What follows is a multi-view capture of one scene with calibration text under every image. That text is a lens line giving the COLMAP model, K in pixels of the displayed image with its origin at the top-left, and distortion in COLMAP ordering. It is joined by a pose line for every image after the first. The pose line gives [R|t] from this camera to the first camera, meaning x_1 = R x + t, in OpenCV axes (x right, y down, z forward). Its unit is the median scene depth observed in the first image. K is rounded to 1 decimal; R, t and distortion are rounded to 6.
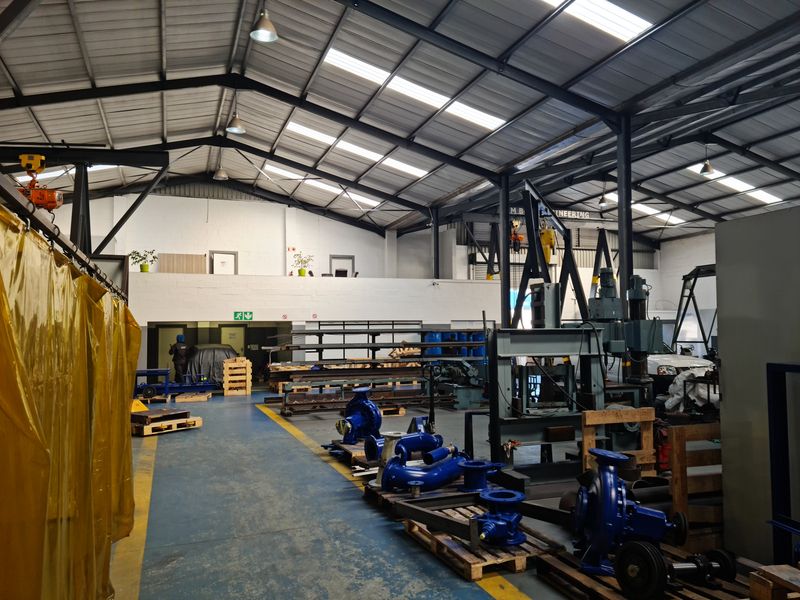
lens RADIAL K [[624.2, 0, 416.2], [0, 624.2, 300.1], [0, 0, 1]] dist [0.093309, -0.096505]
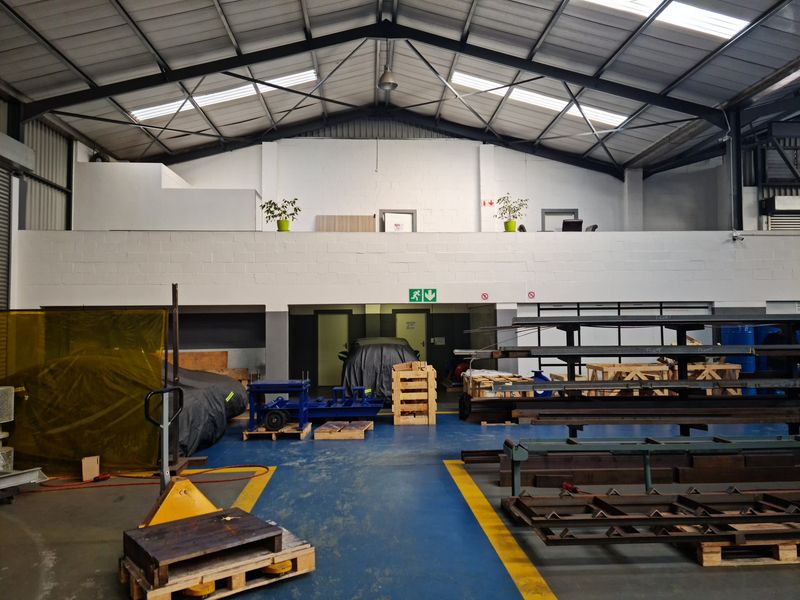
lens RADIAL K [[624.2, 0, 416.2], [0, 624.2, 300.1], [0, 0, 1]] dist [0.093309, -0.096505]
pose [[0.959021, -0.007651, -0.283232, -0.115142], [0.013528, 0.999732, 0.018800, 0.020720], [0.283012, -0.021862, 0.958867, 0.440942]]
